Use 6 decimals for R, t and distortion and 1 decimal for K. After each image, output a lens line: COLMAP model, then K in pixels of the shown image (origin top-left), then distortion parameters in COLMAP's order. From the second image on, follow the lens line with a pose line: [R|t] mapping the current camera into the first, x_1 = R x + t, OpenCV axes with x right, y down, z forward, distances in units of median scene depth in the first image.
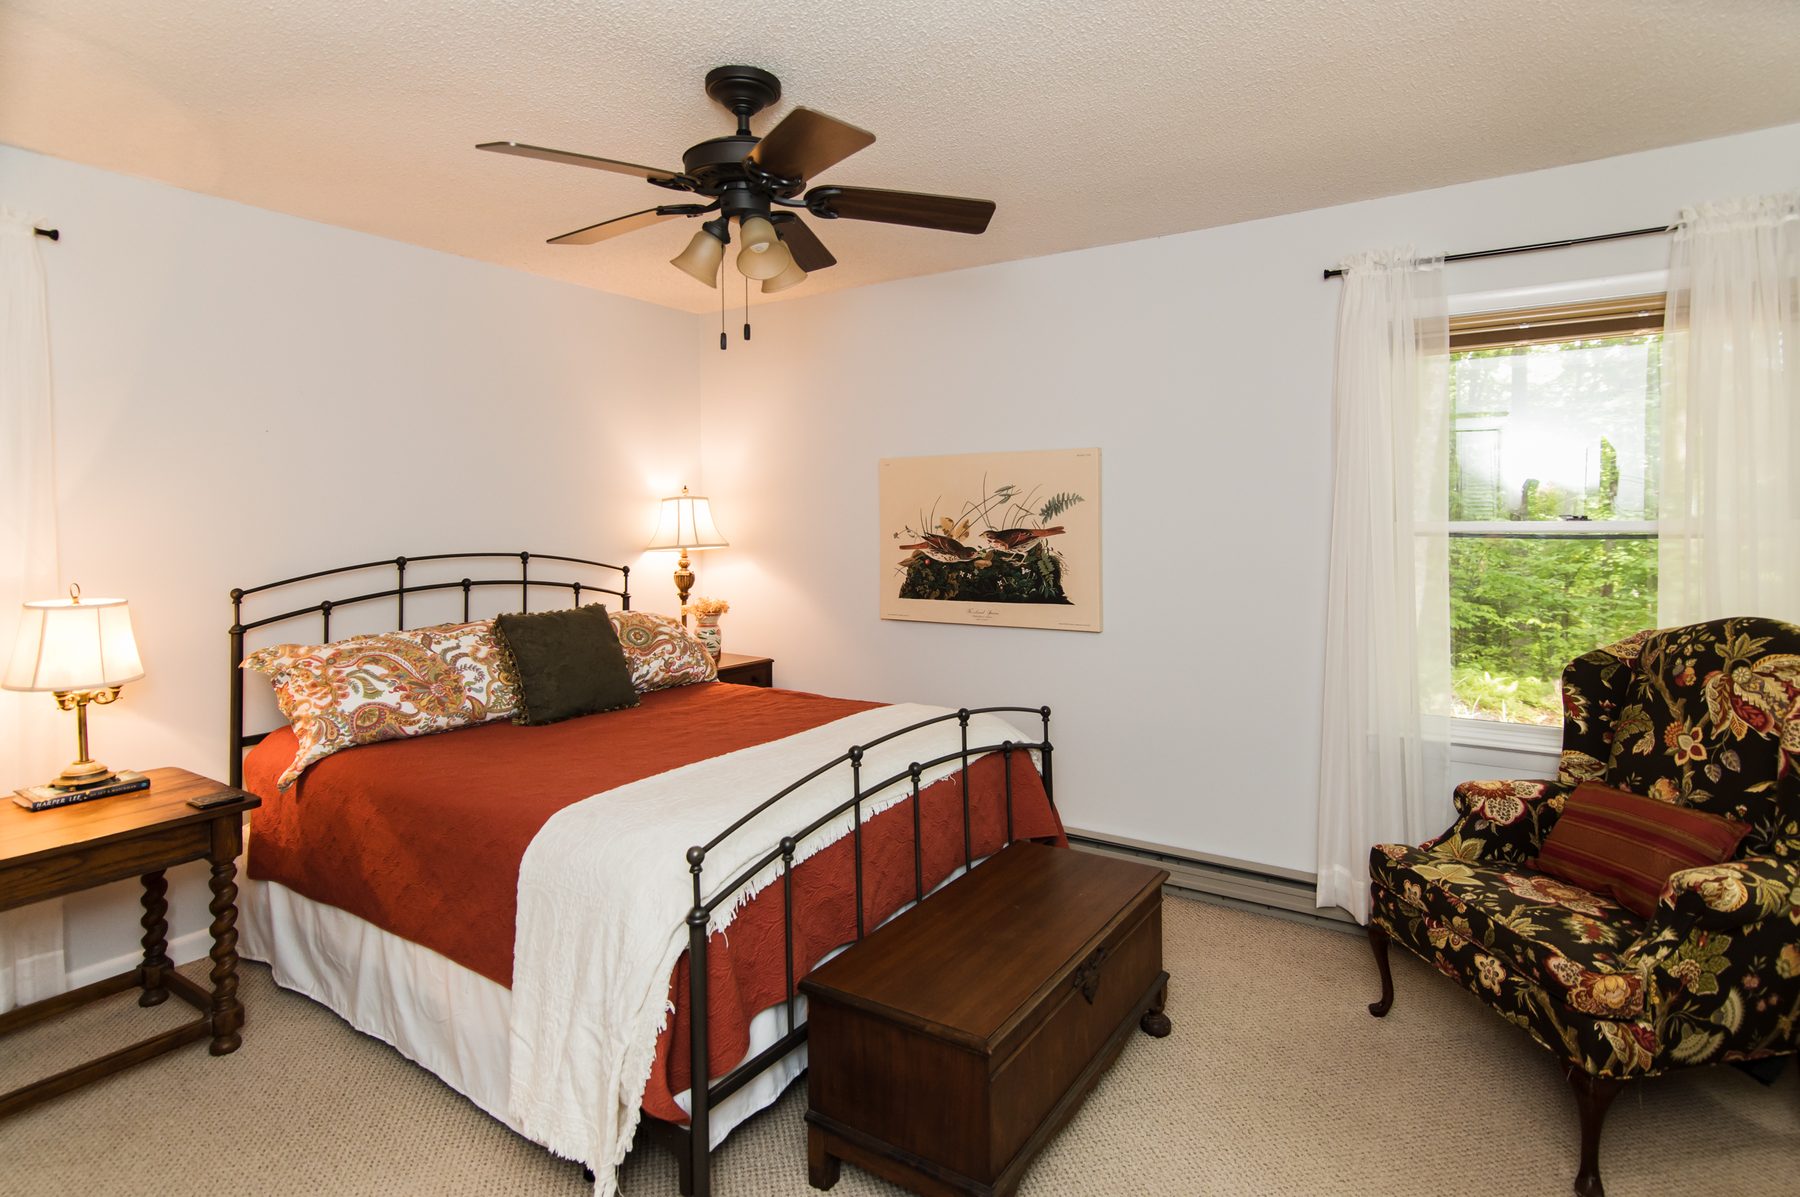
lens RADIAL K [[887.1, 0, 884.9], [0, 887.1, 595.2], [0, 0, 1]] dist [0.010676, 0.000669]
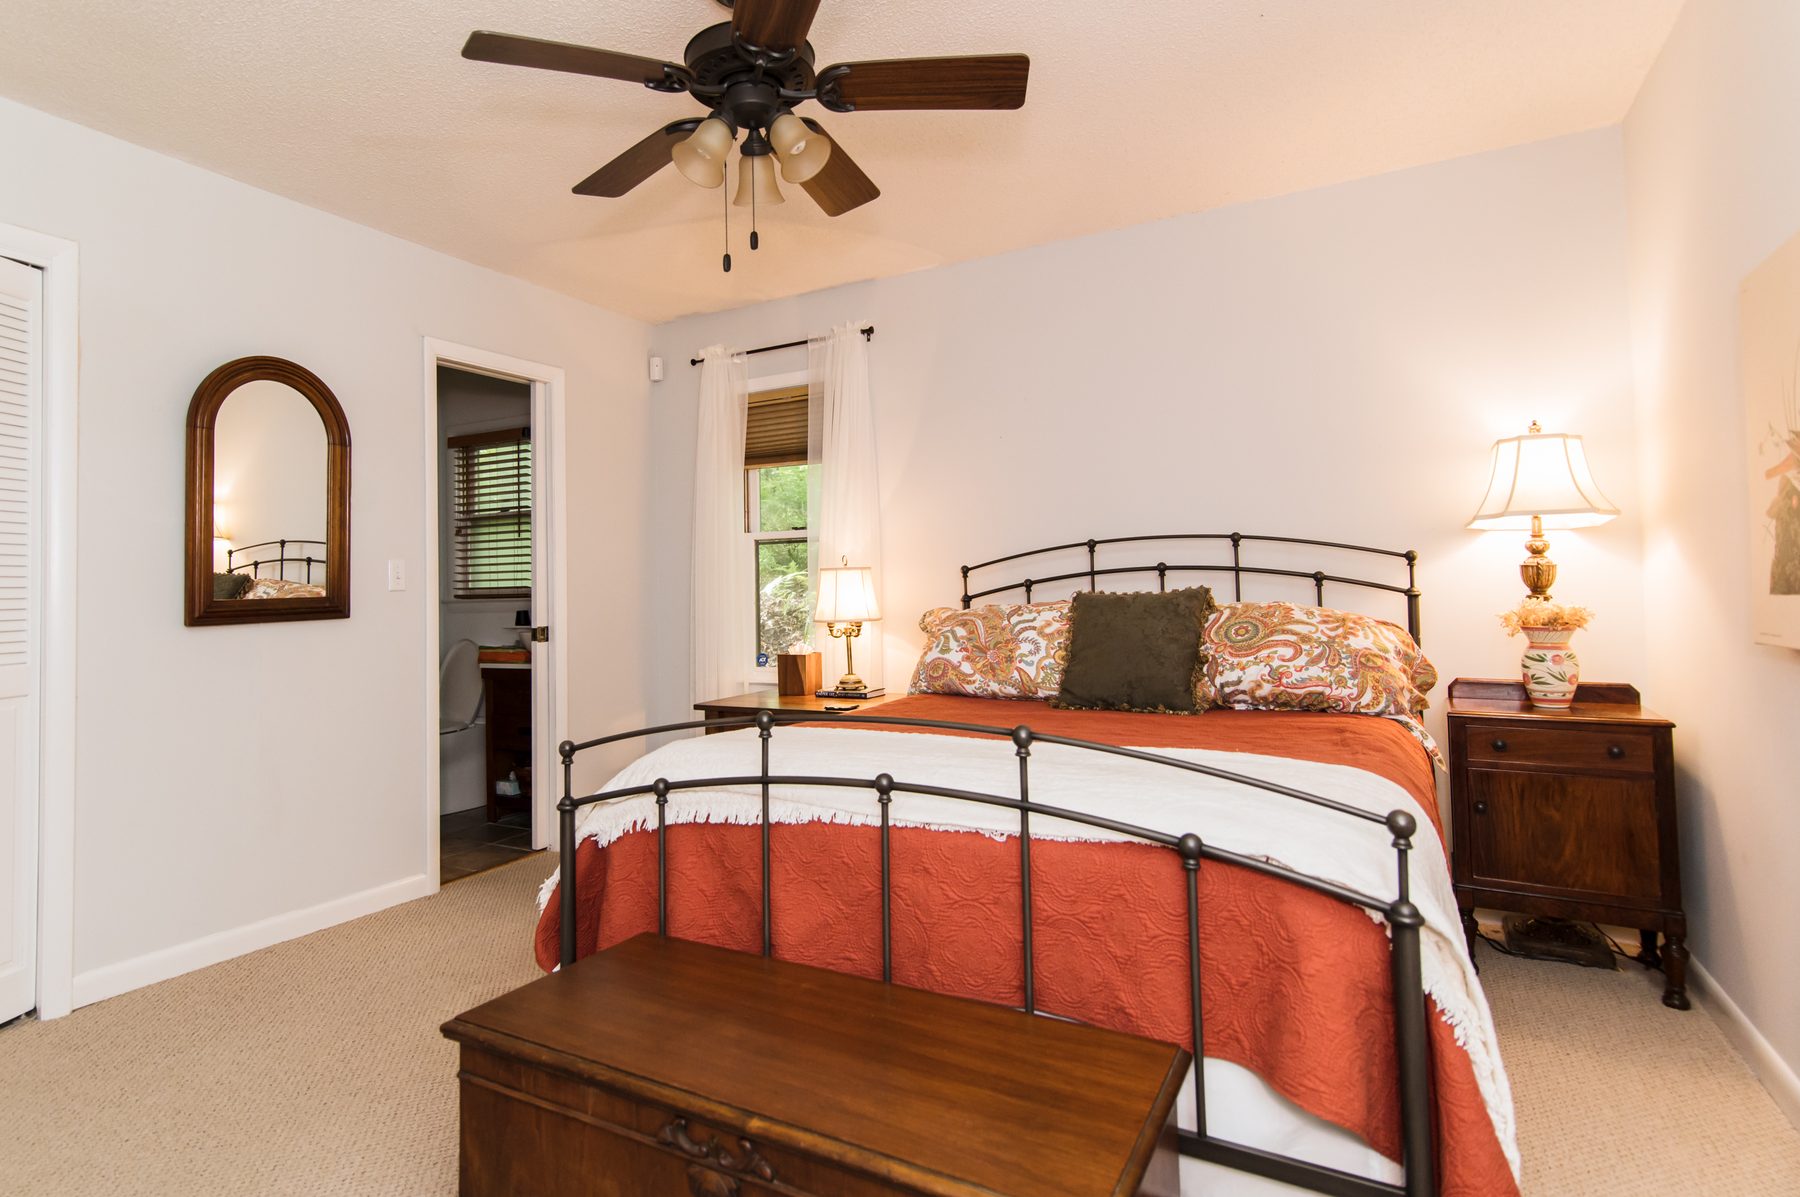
lens RADIAL K [[956.3, 0, 884.5], [0, 956.3, 602.0], [0, 0, 1]] dist [-0.004417, -0.003877]
pose [[0.096959, 0.008249, -0.995254, 0.582833], [-0.066773, 0.997767, 0.001765, 0.047109], [0.993046, 0.066285, 0.097294, 0.725930]]
